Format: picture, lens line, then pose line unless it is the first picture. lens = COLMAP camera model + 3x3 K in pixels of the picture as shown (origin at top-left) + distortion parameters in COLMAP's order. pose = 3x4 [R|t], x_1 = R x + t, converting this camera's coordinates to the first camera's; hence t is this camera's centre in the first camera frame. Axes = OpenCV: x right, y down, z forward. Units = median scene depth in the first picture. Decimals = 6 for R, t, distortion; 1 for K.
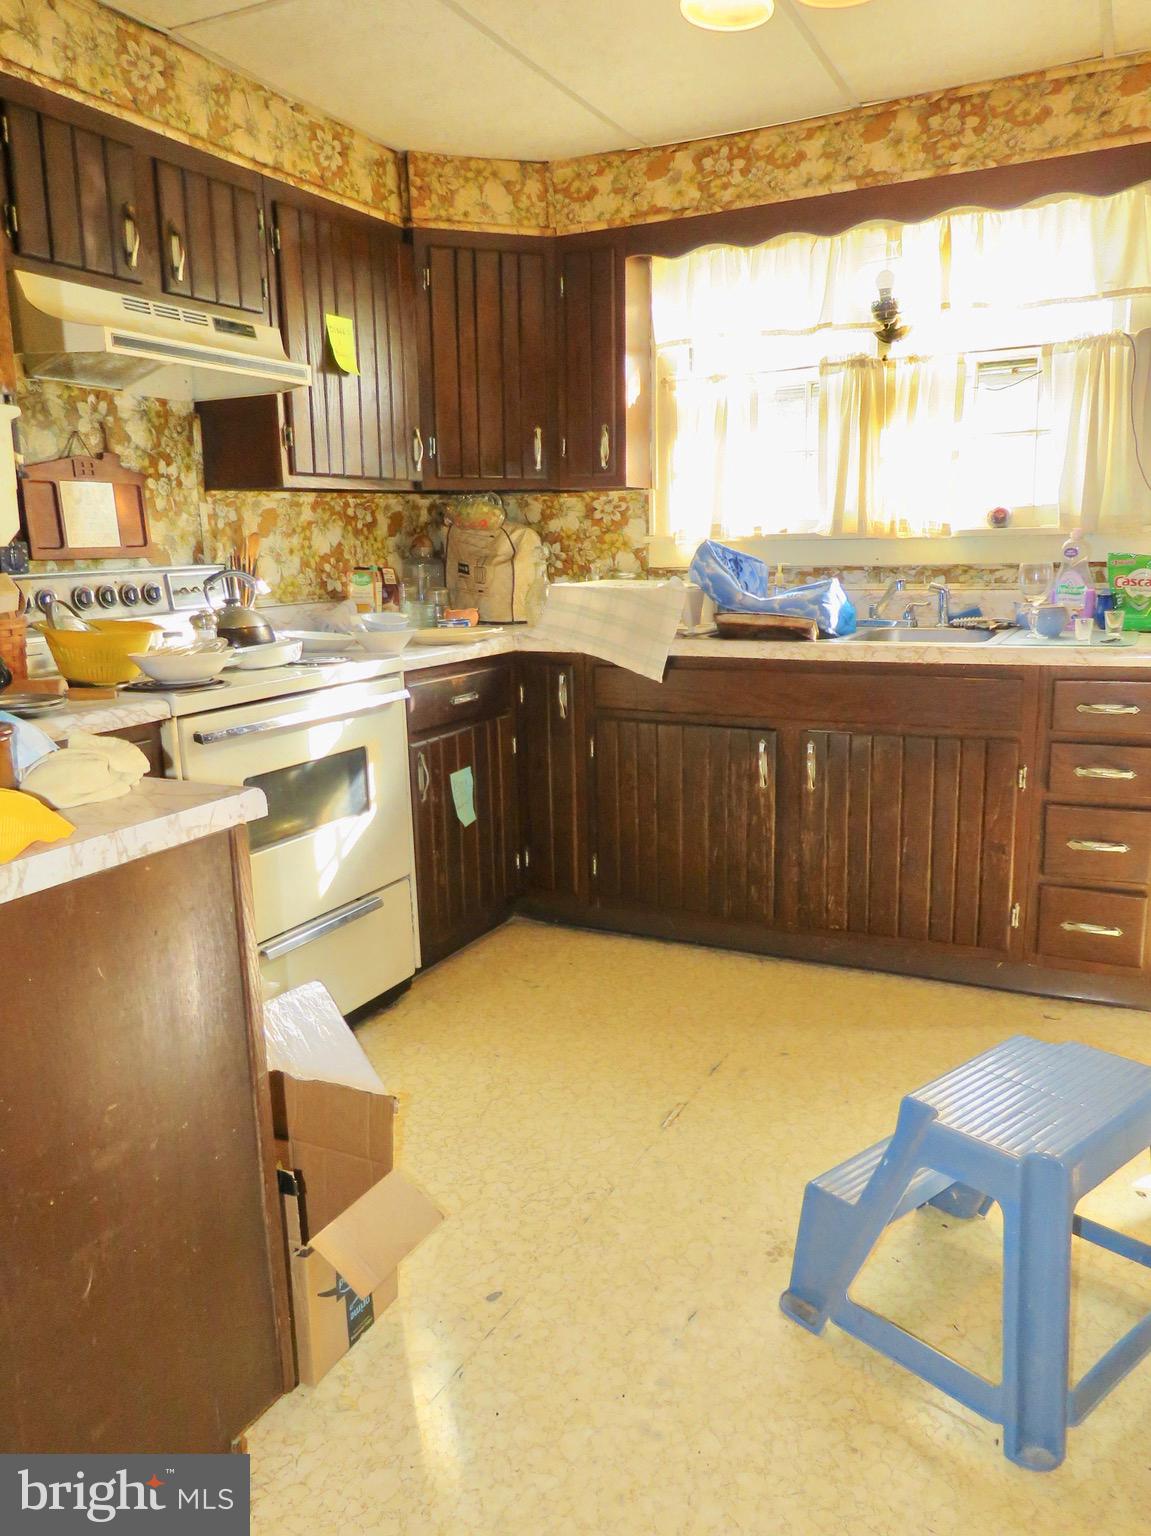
lens RADIAL K [[1147.6, 0, 576.3], [0, 1147.6, 767.2], [0, 0, 1]] dist [-0.000351, -0.000760]
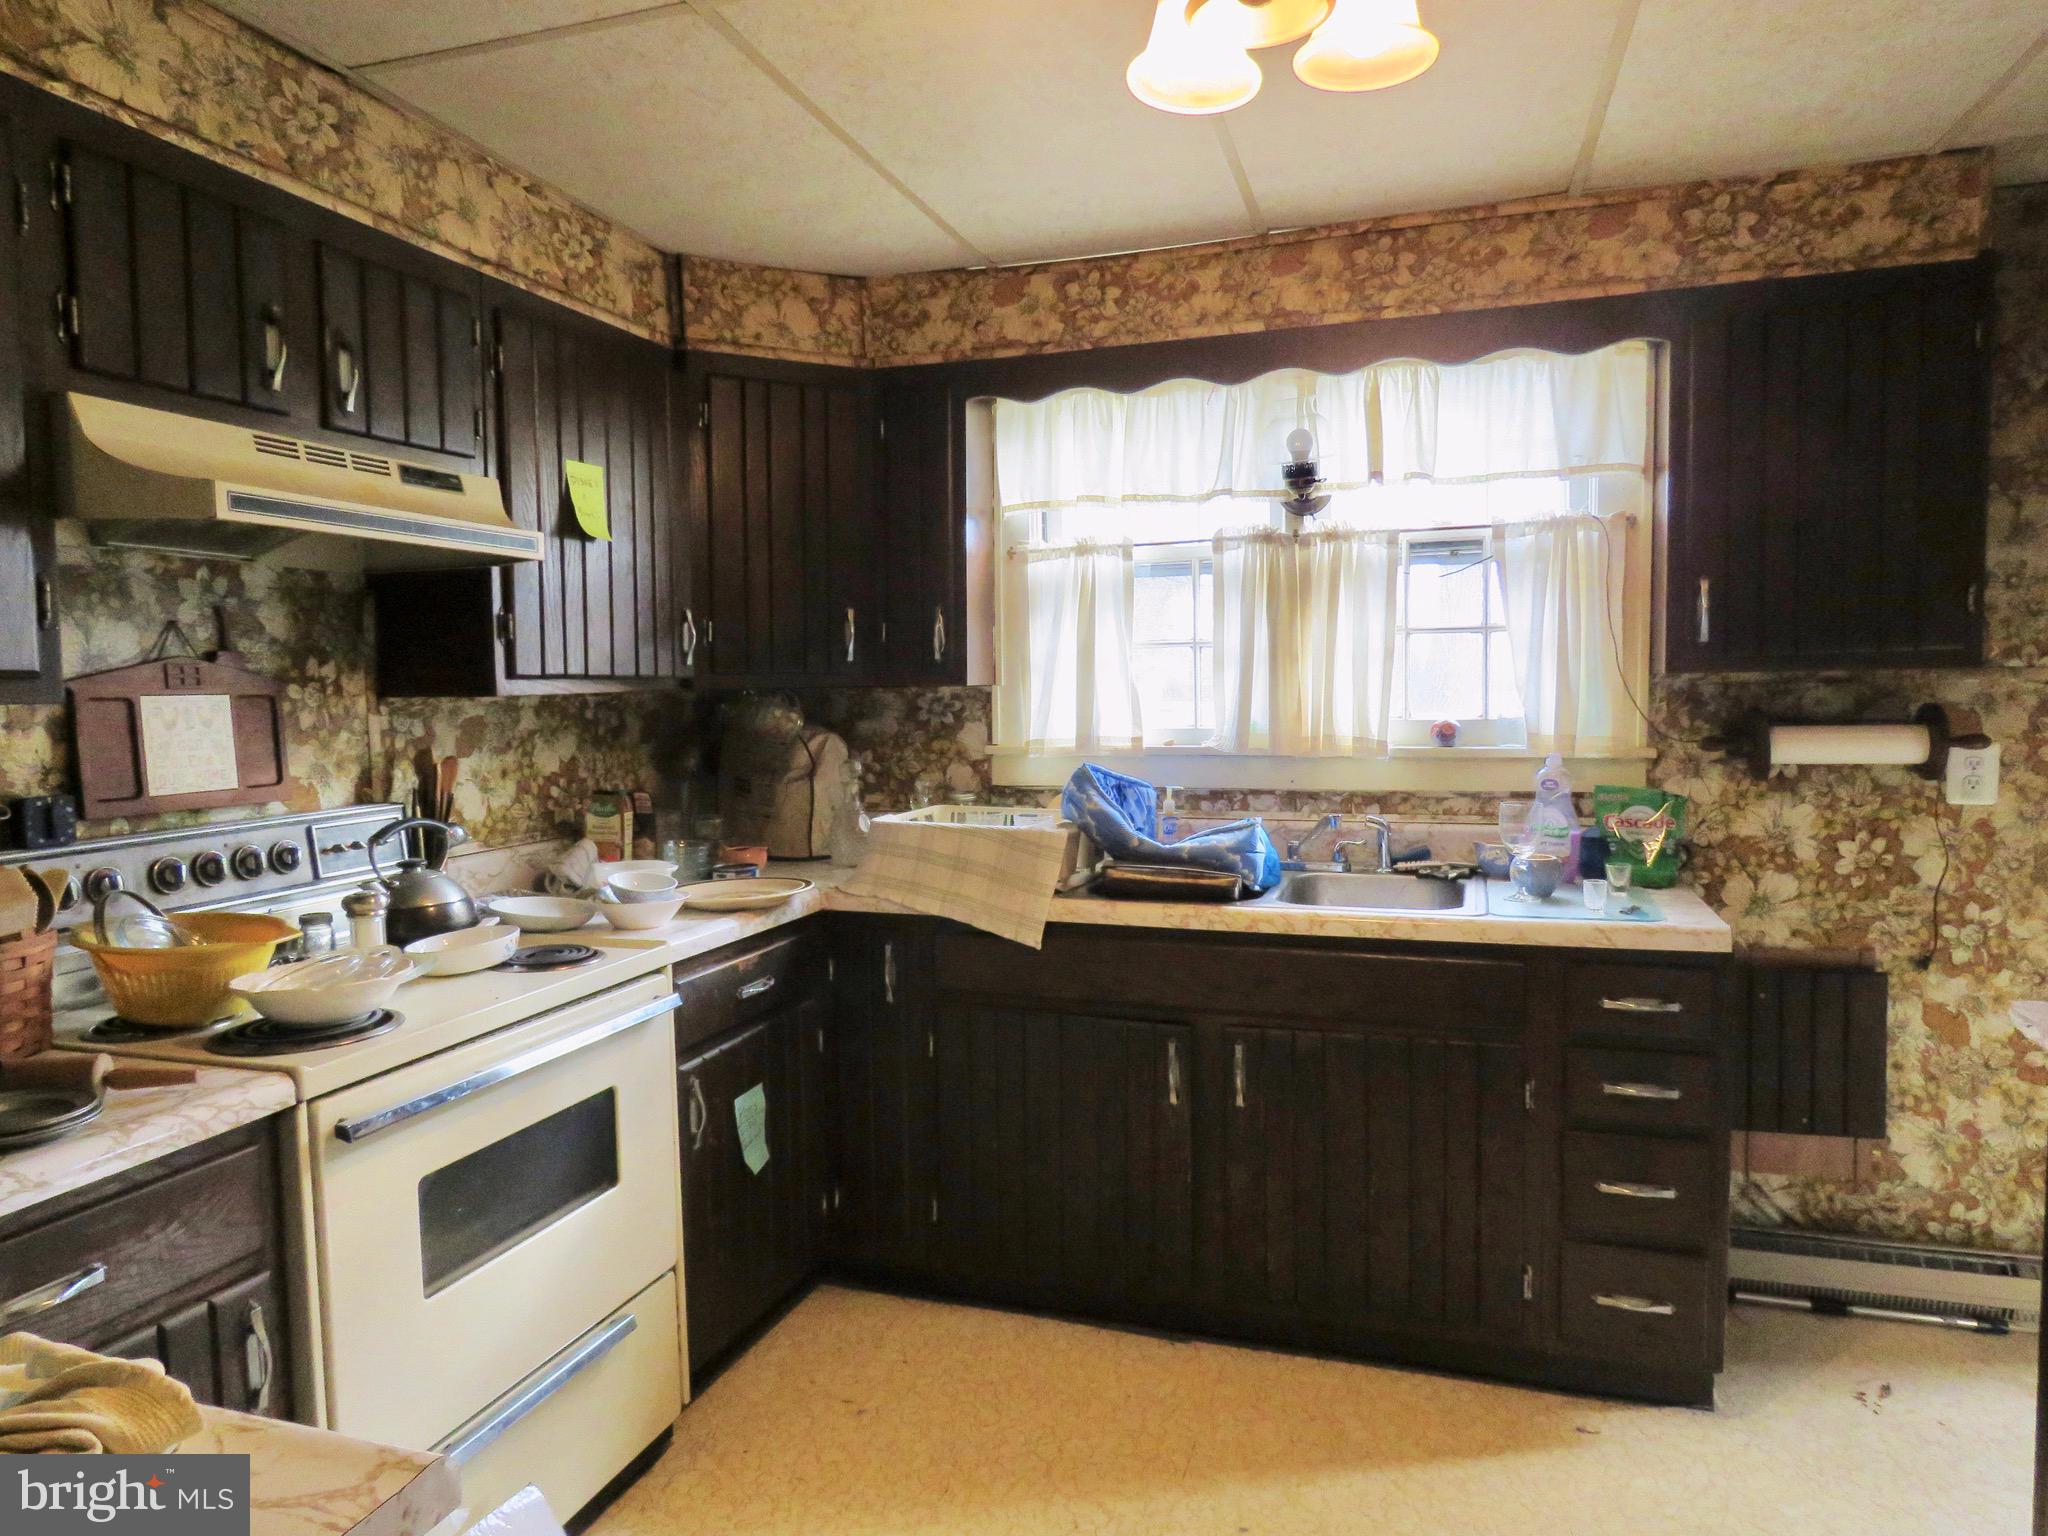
lens RADIAL K [[1296.1, 0, 1022.9], [0, 1296.1, 767.9], [0, 0, 1]] dist [-0.003336, -0.002861]
pose [[0.989044, -0.001541, 0.147614, -0.053529], [0.020616, 0.991588, -0.127781, -0.091055], [-0.146175, 0.129424, 0.980756, 0.181310]]
